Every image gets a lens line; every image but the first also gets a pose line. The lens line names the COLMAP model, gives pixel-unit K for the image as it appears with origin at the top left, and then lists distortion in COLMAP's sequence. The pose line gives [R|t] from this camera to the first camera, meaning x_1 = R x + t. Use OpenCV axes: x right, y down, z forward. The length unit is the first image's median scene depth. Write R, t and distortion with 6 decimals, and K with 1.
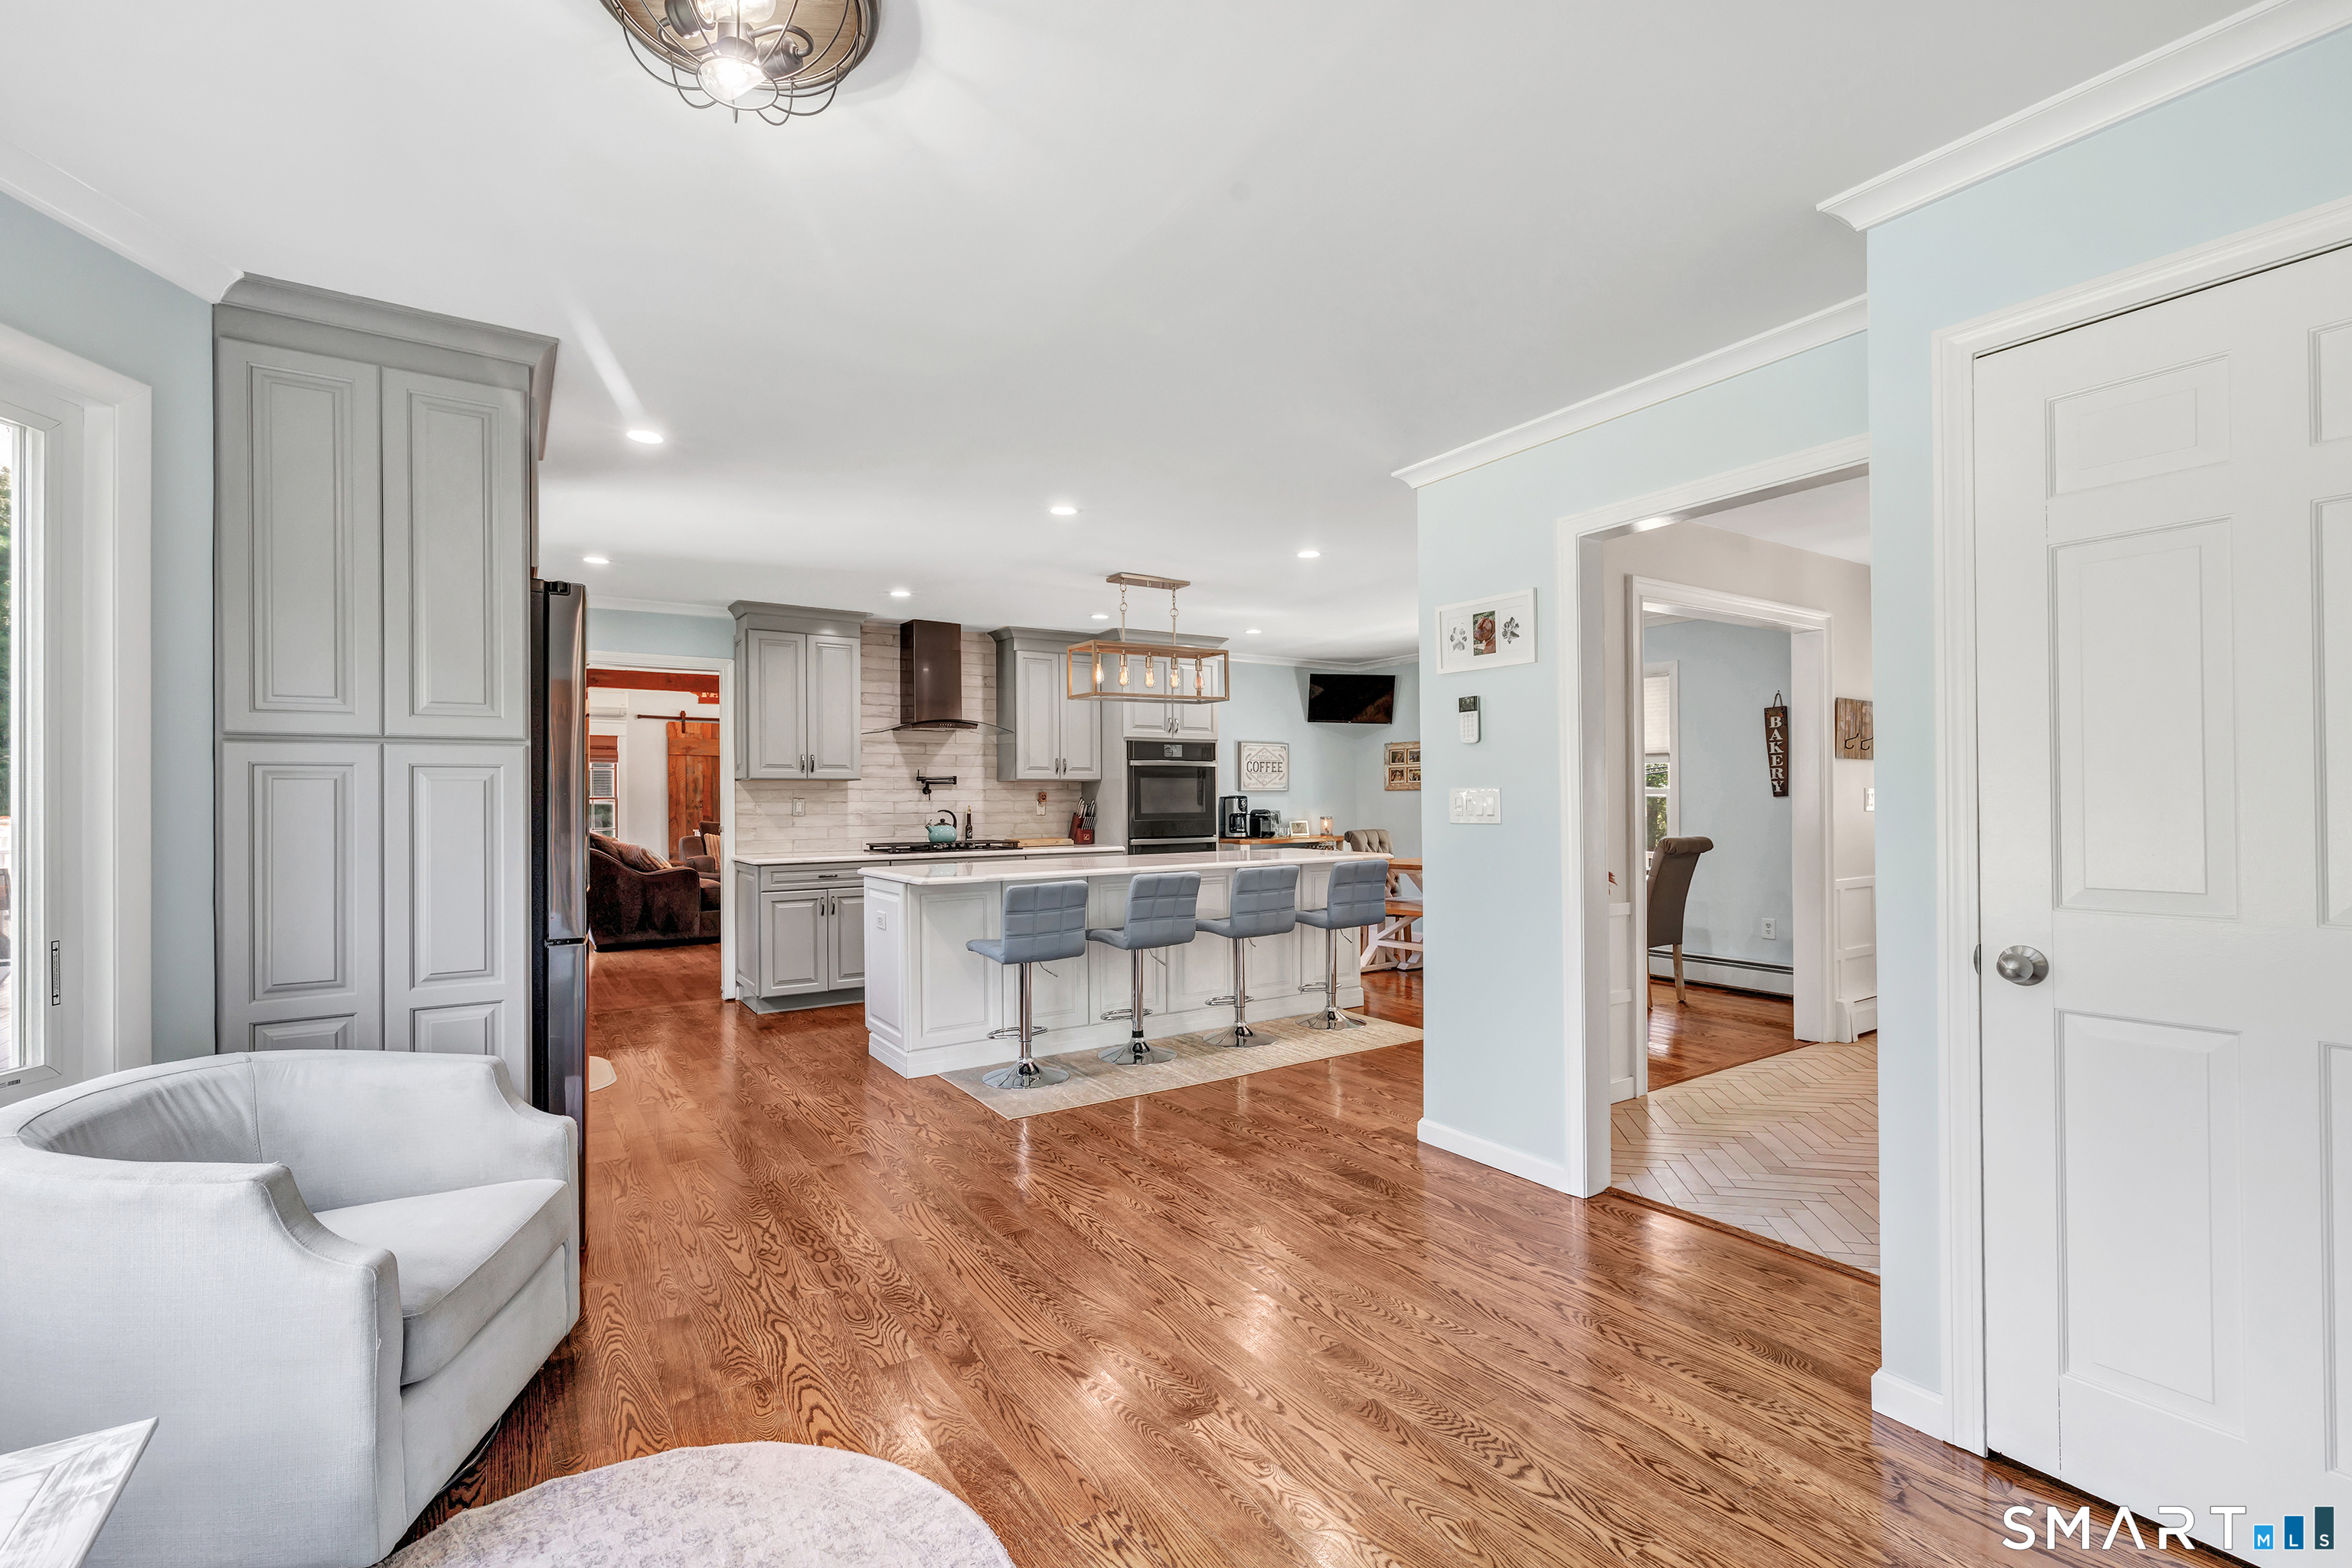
lens RADIAL K [[1029.4, 0, 1157.1], [0, 1029.4, 795.6], [0, 0, 1]] dist [0.001998, 0.000689]
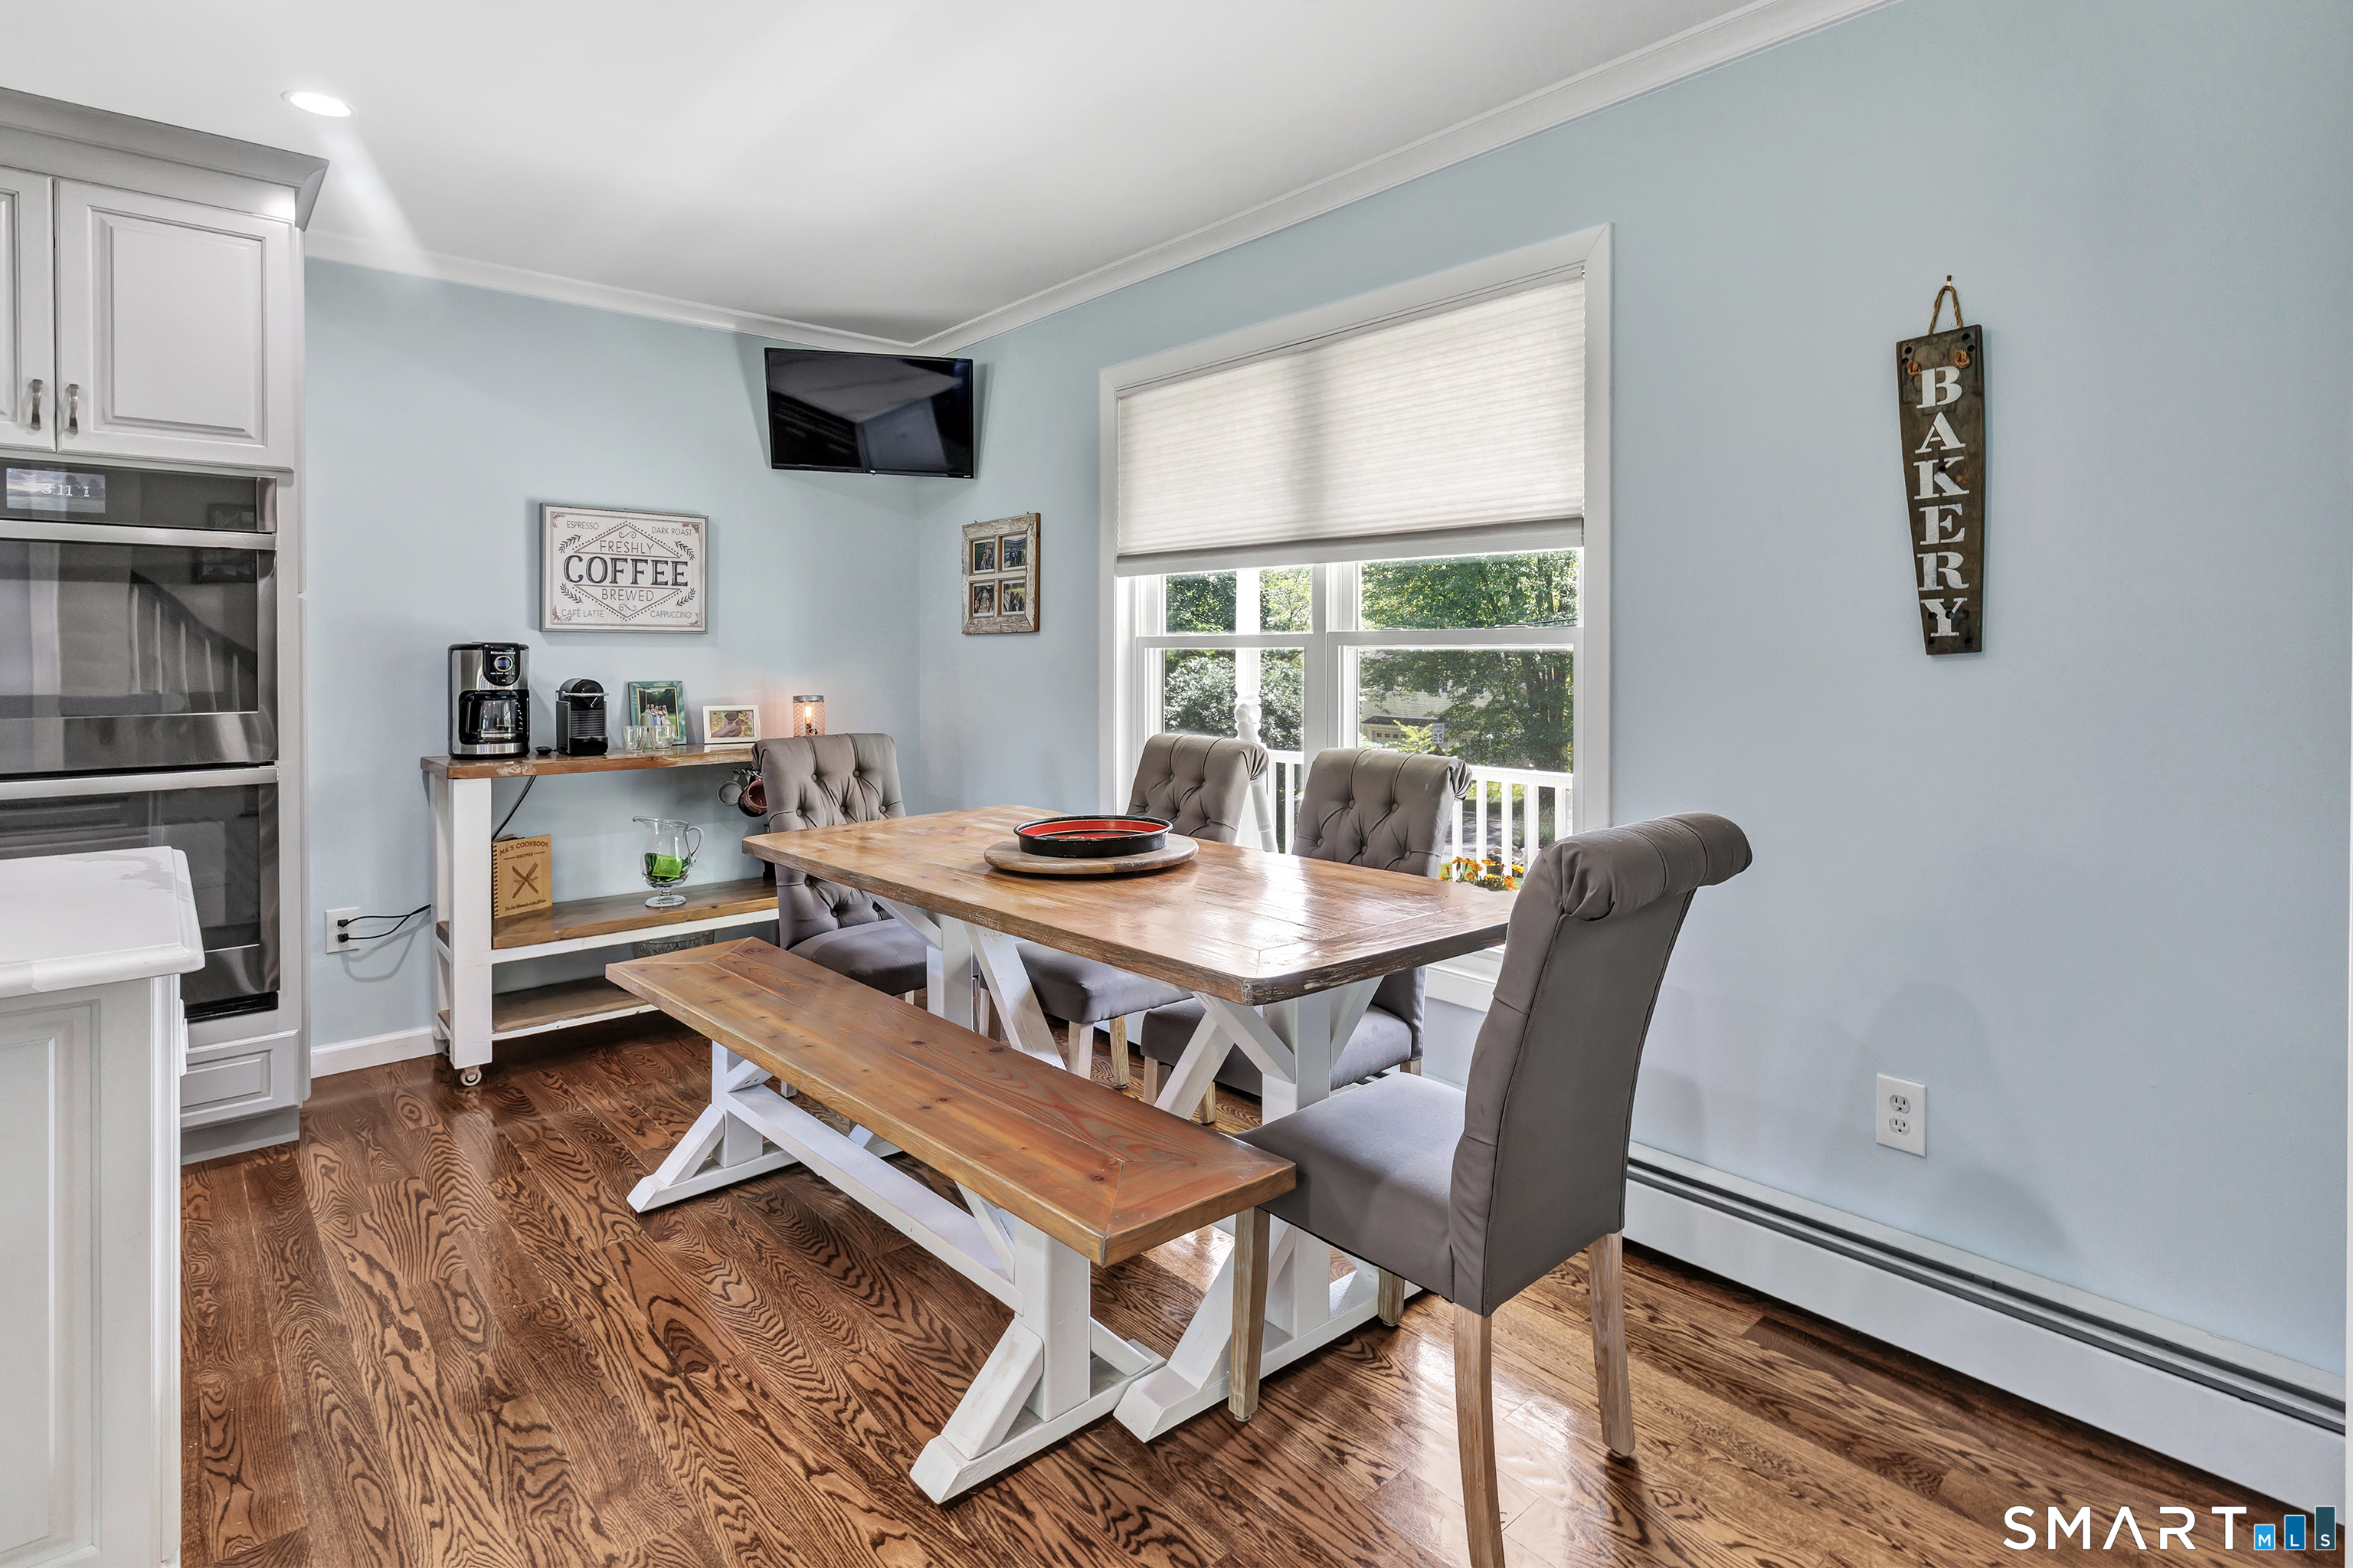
lens RADIAL K [[1172.6, 0, 1231.5], [0, 1172.6, 663.4], [0, 0, 1]] dist [0.009536, -0.000248]
pose [[0.985343, 0.005053, 0.170508, 0.308872], [-0.007024, 0.999915, 0.010958, 0.001284], [-0.170439, -0.011995, 0.985295, 0.620288]]
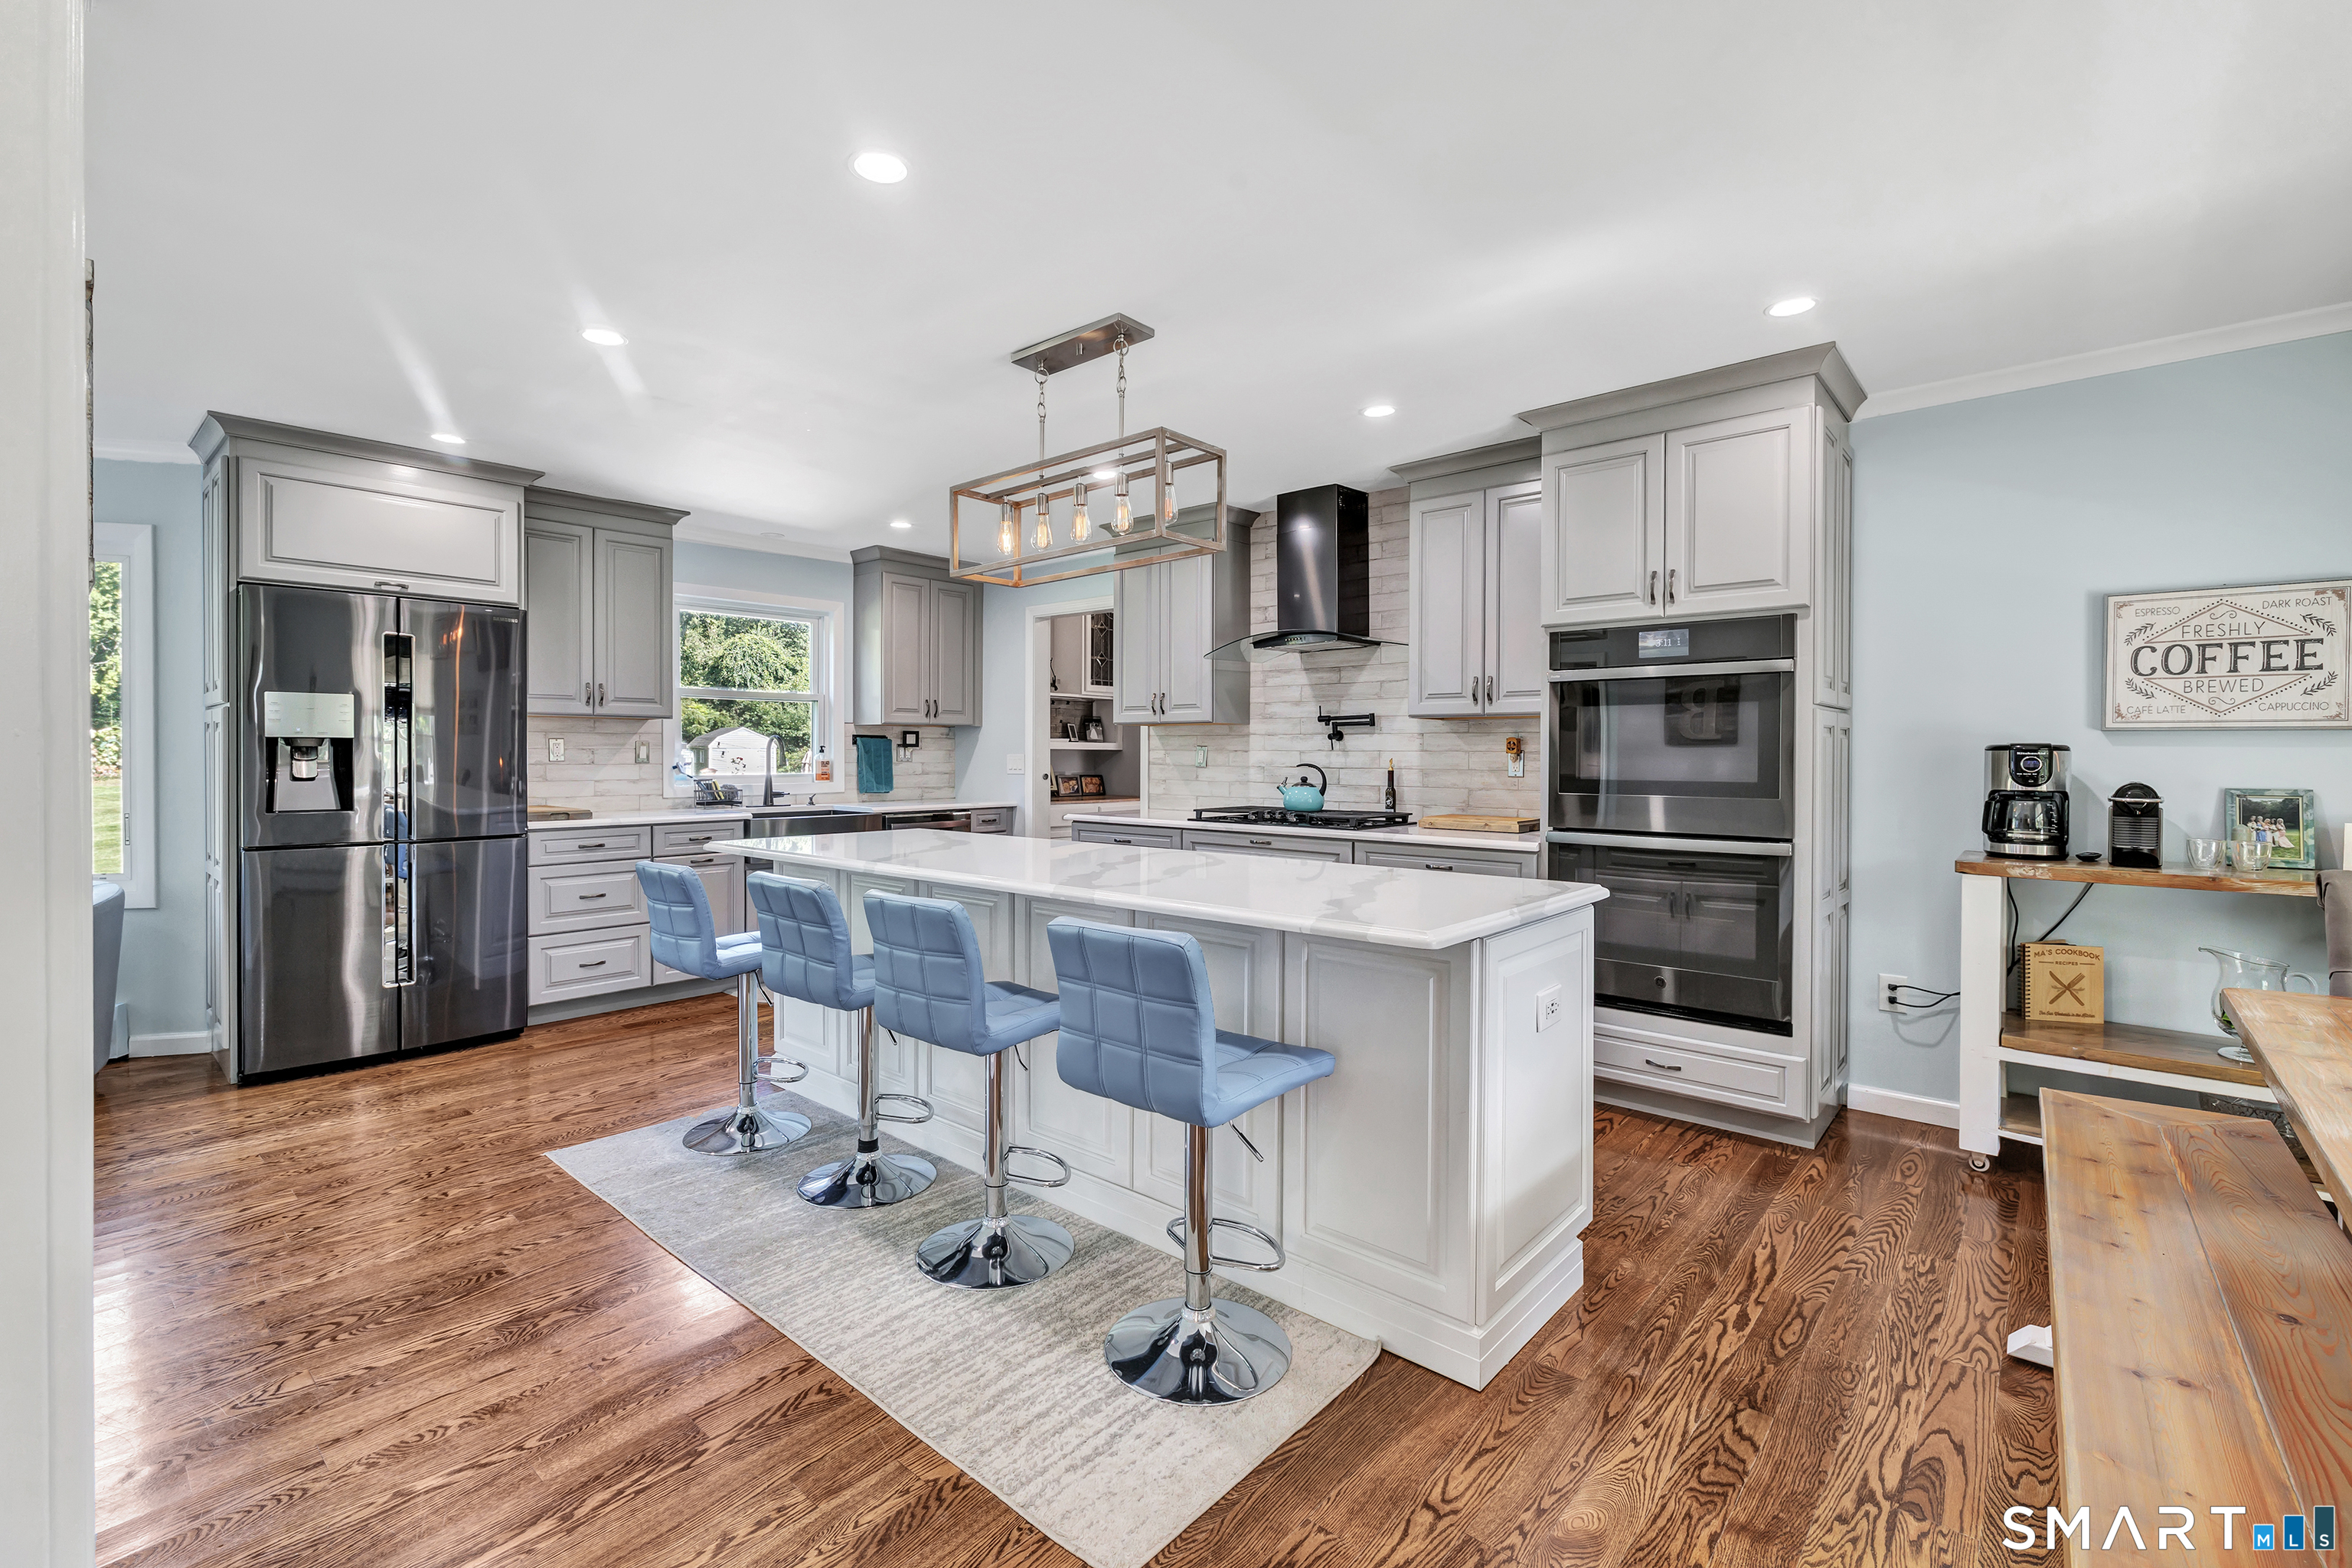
lens RADIAL K [[1029.4, 0, 1151.8], [0, 1029.4, 758.3], [0, 0, 1]] dist [0.001998, 0.000689]
pose [[0.265027, 0.014035, -0.964139, 0.407056], [-0.001252, 0.999898, 0.014211, 0.000801], [0.964240, -0.002559, 0.265018, 0.689889]]
